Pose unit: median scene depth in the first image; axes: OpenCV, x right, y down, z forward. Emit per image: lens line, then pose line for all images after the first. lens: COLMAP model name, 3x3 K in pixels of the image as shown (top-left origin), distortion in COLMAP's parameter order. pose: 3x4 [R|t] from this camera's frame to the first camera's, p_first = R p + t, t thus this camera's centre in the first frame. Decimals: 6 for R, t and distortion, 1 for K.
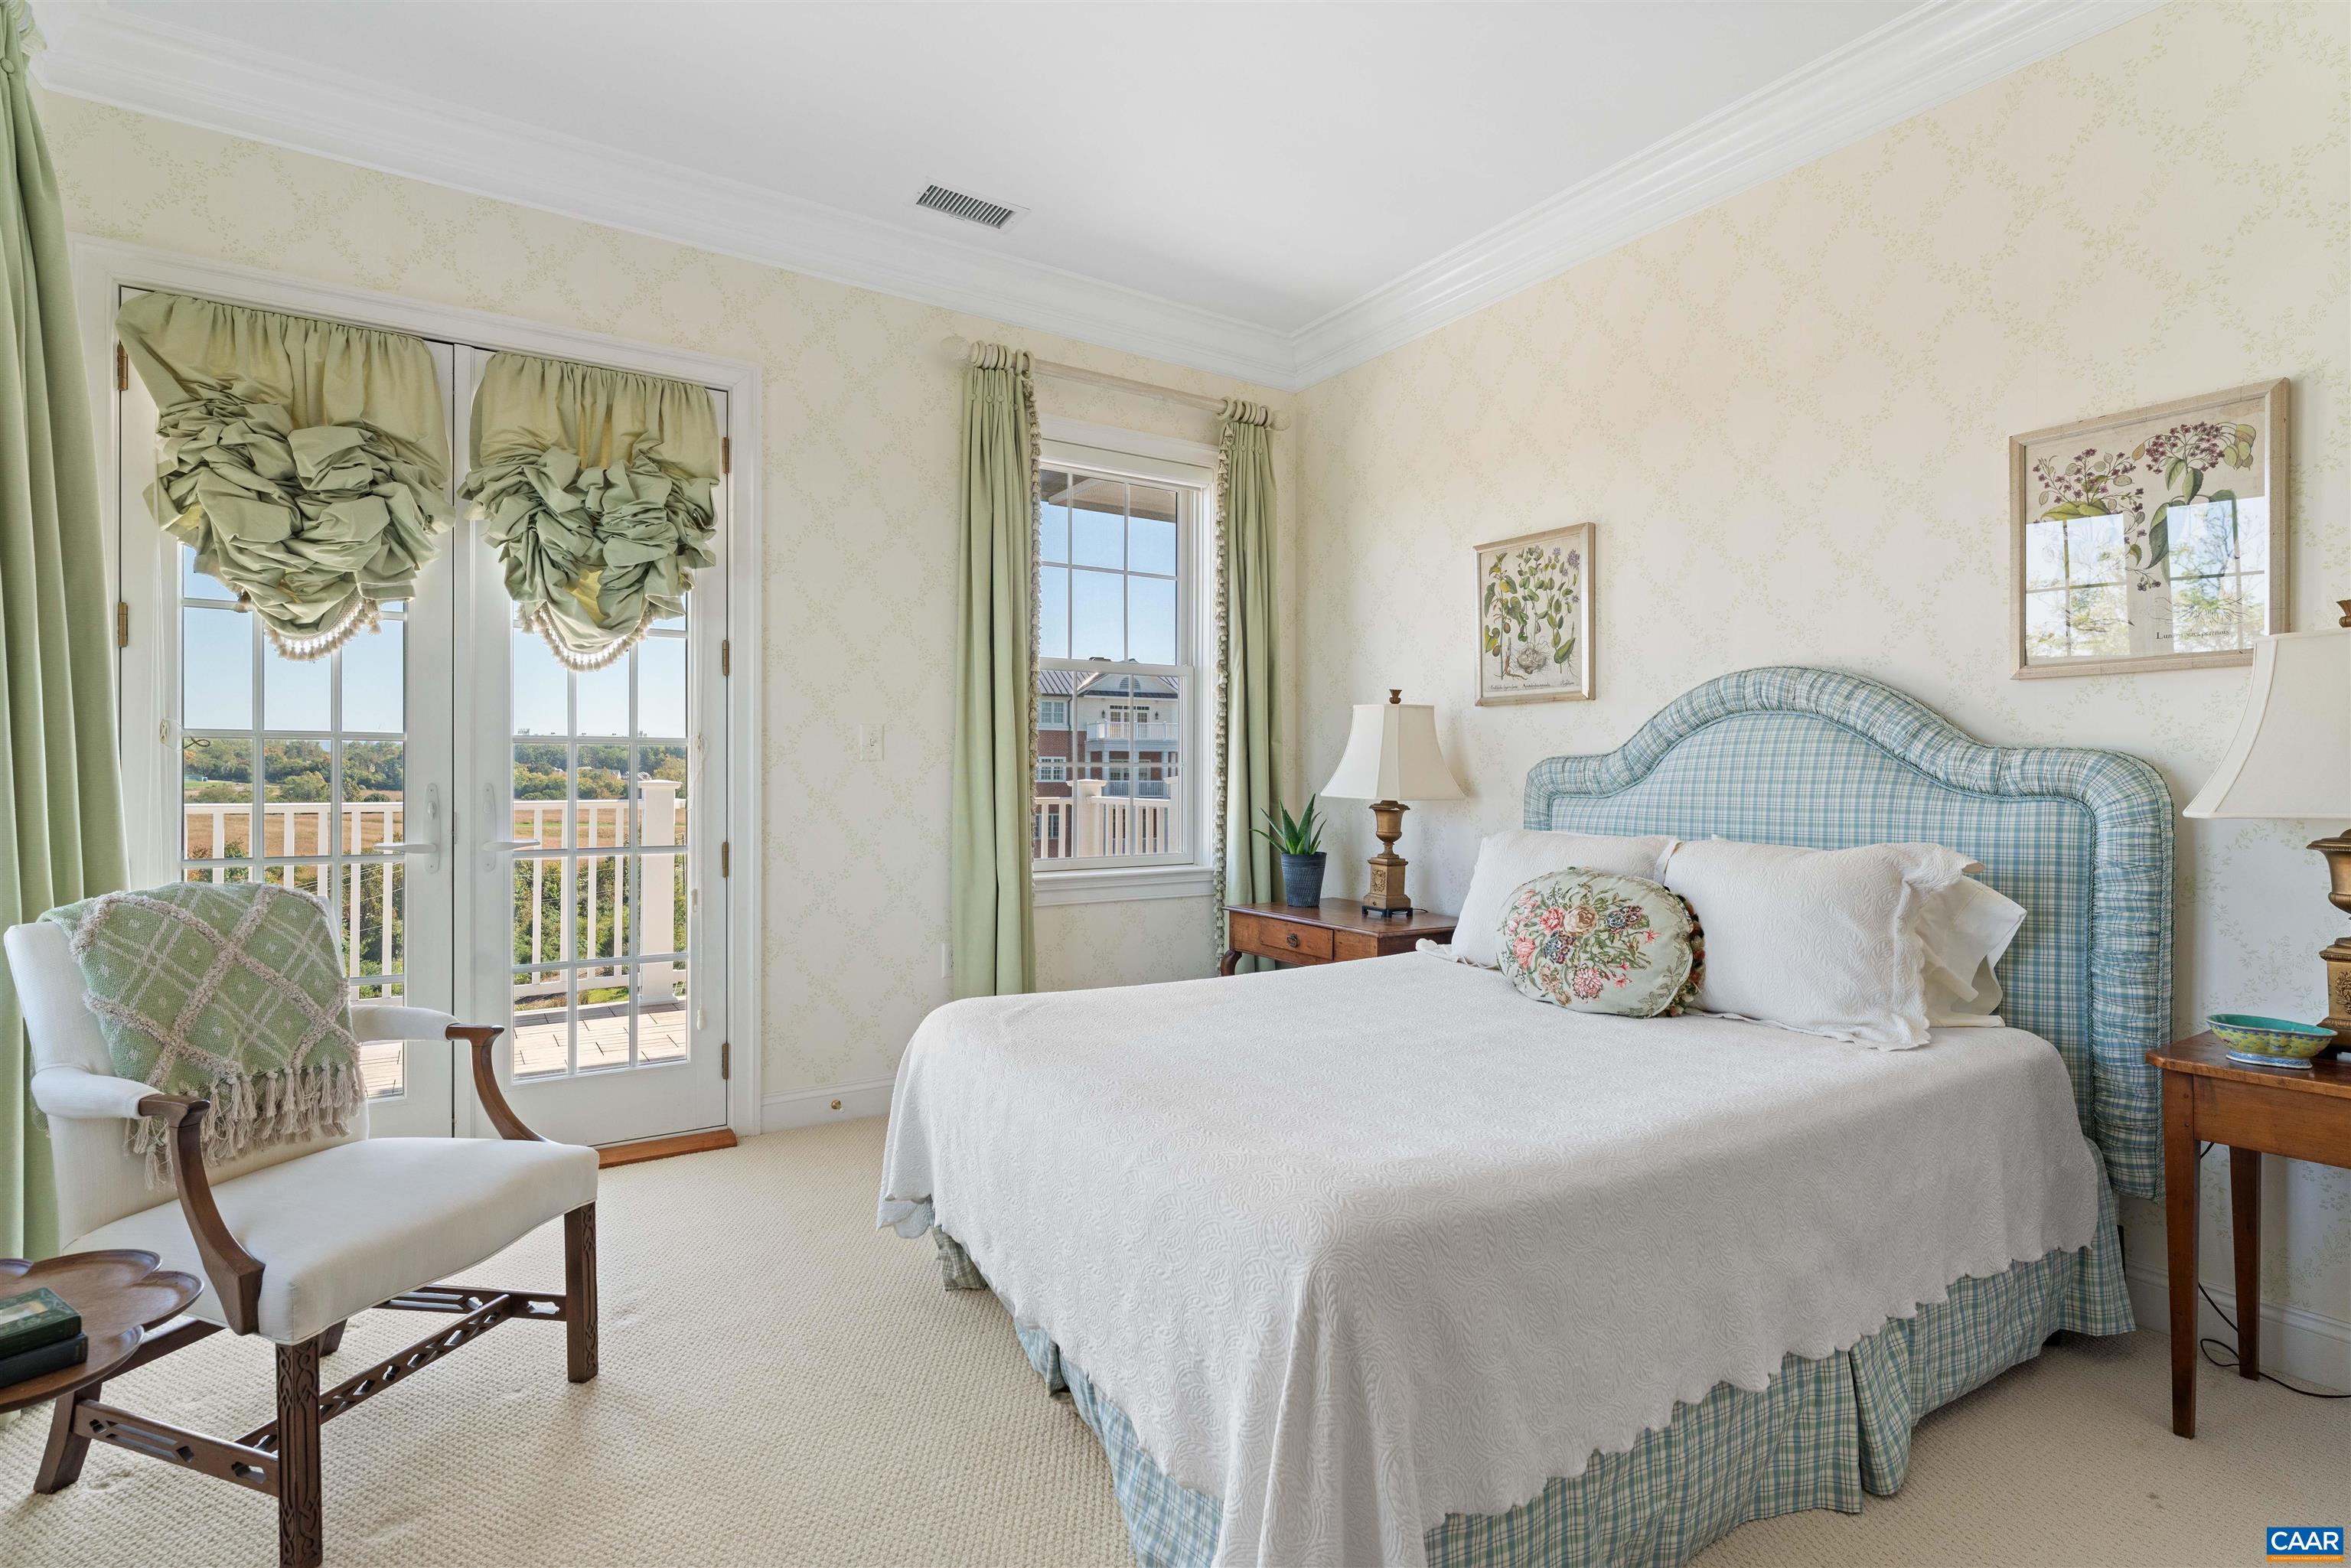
lens RADIAL K [[1146.8, 0, 1172.9], [0, 1146.8, 790.3], [0, 0, 1]] dist [-0.003996, -0.001141]
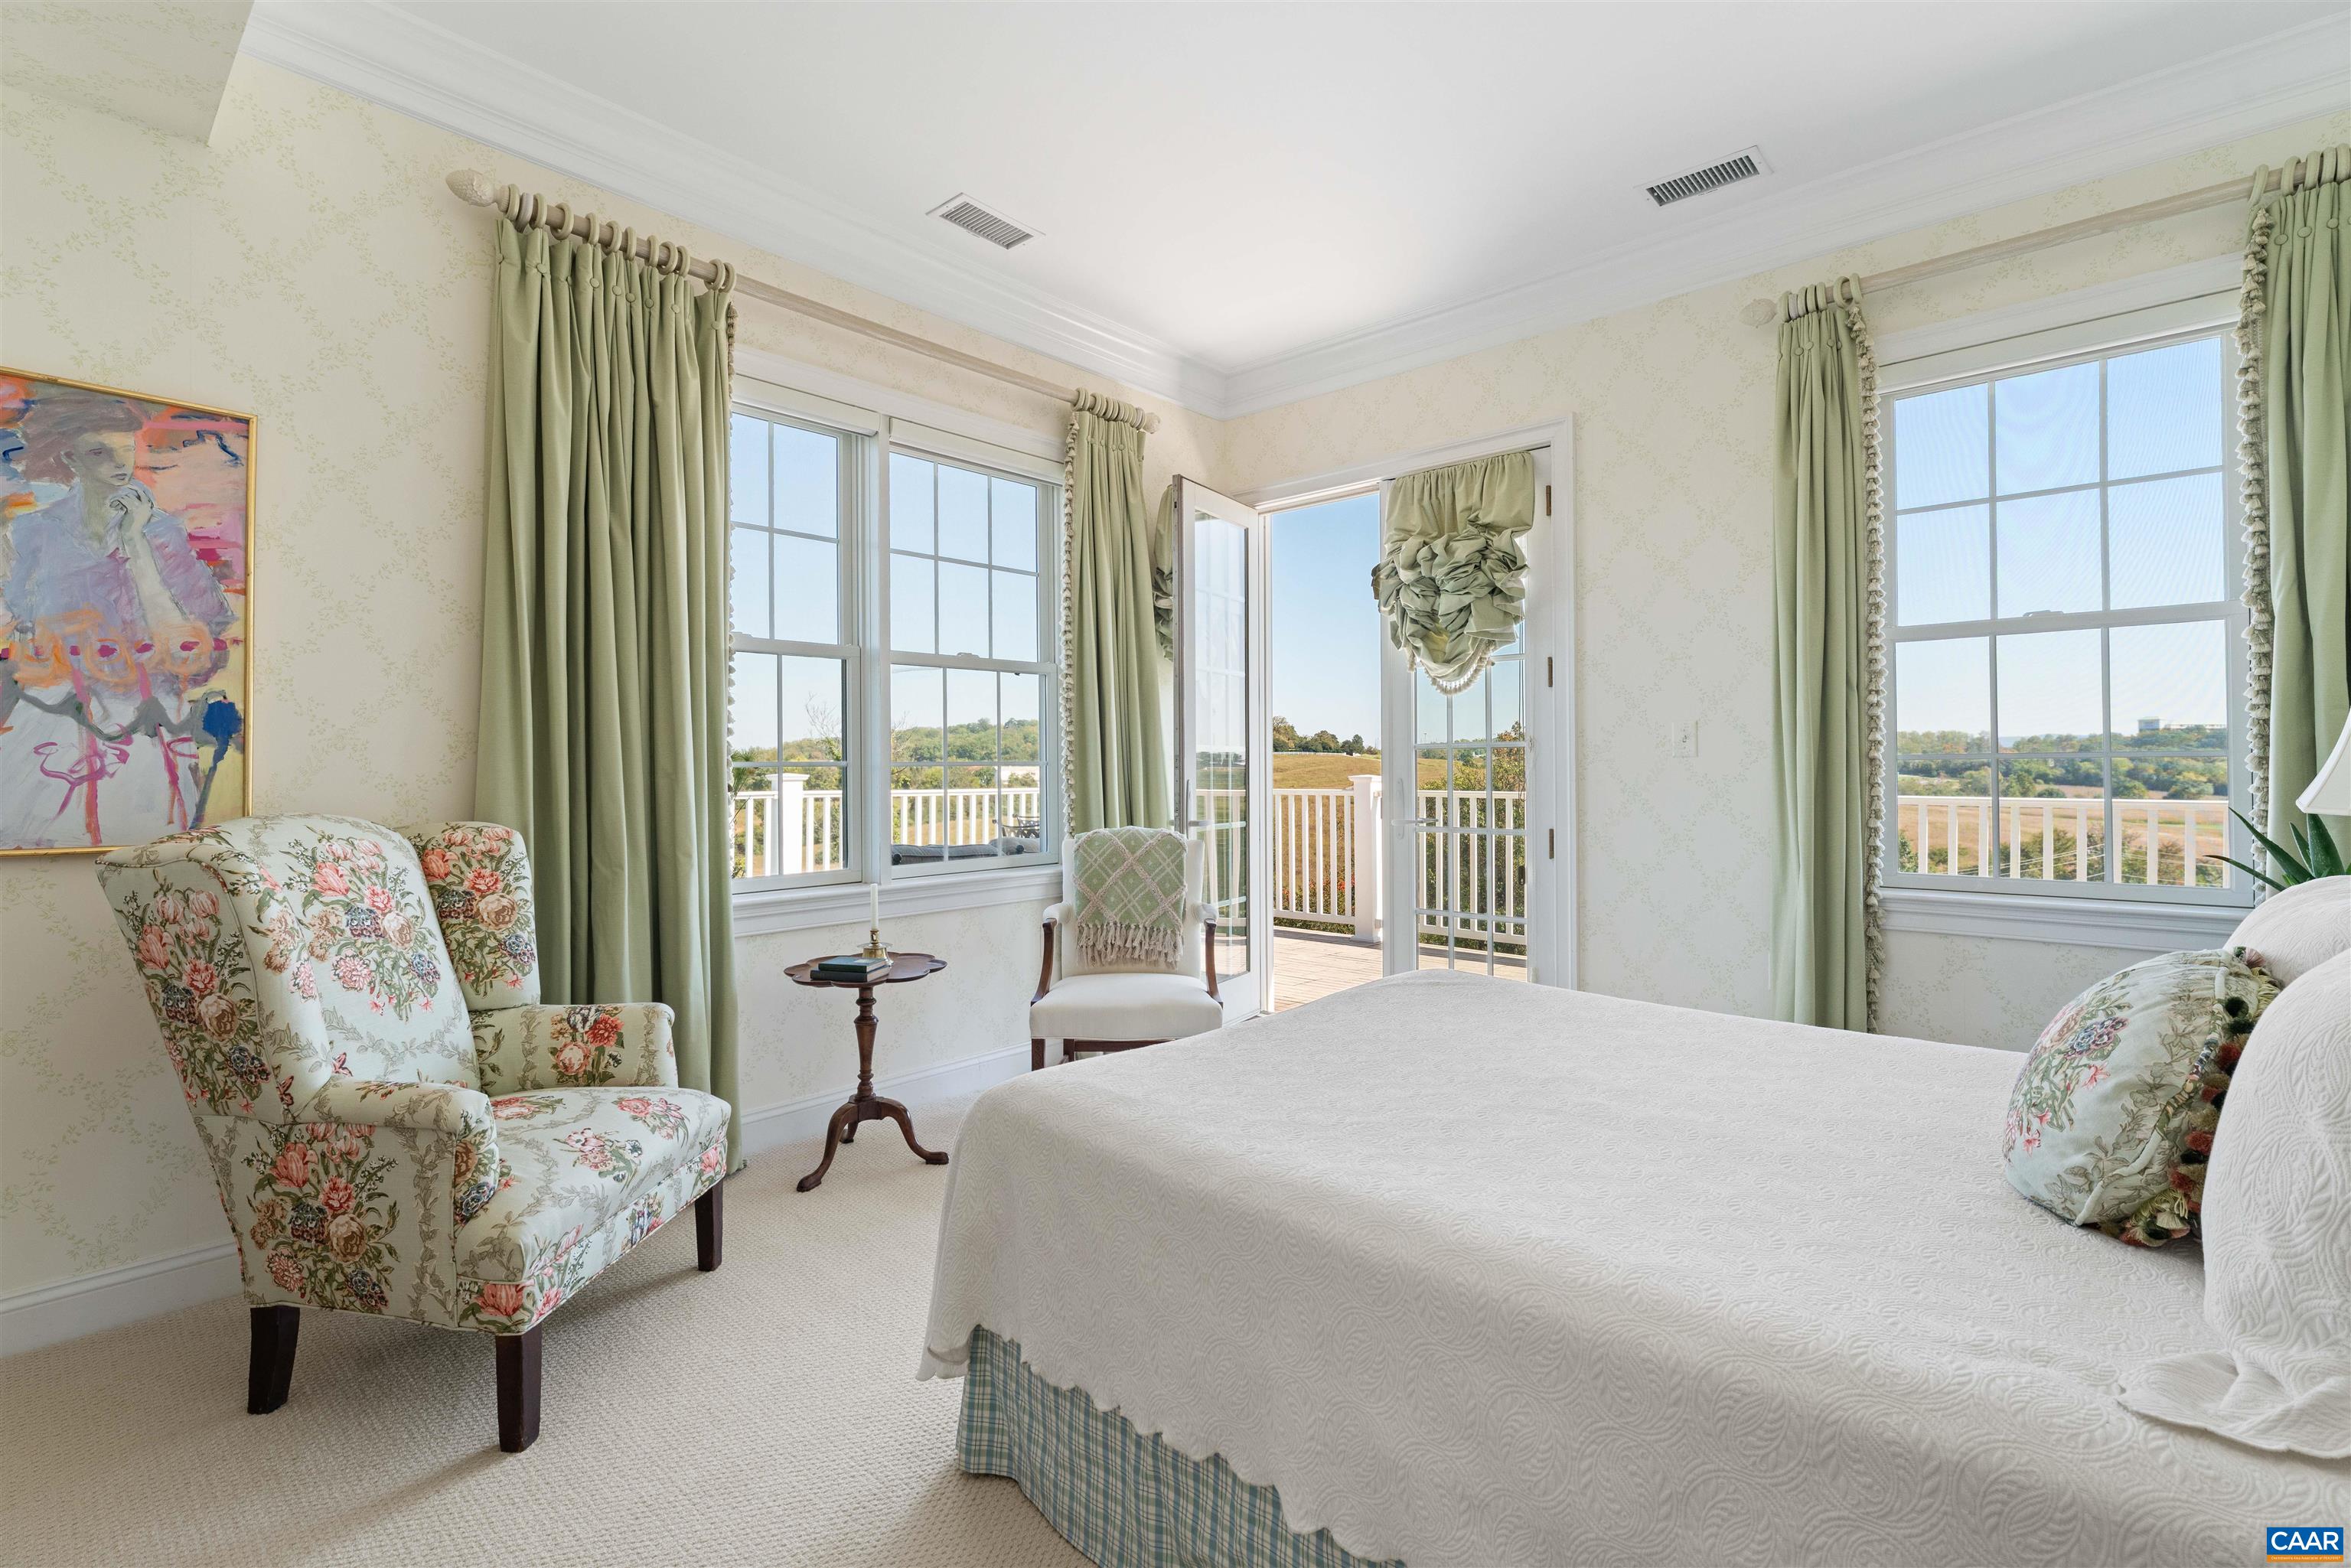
lens RADIAL K [[1095.4, 0, 1170.3], [0, 1095.4, 769.7], [0, 0, 1]] dist [-0.000507, -0.000386]
pose [[0.241046, -0.004398, -0.970504, 0.639971], [-0.008775, 0.999939, -0.006711, -0.004589], [0.970474, 0.010134, 0.240993, 0.370955]]
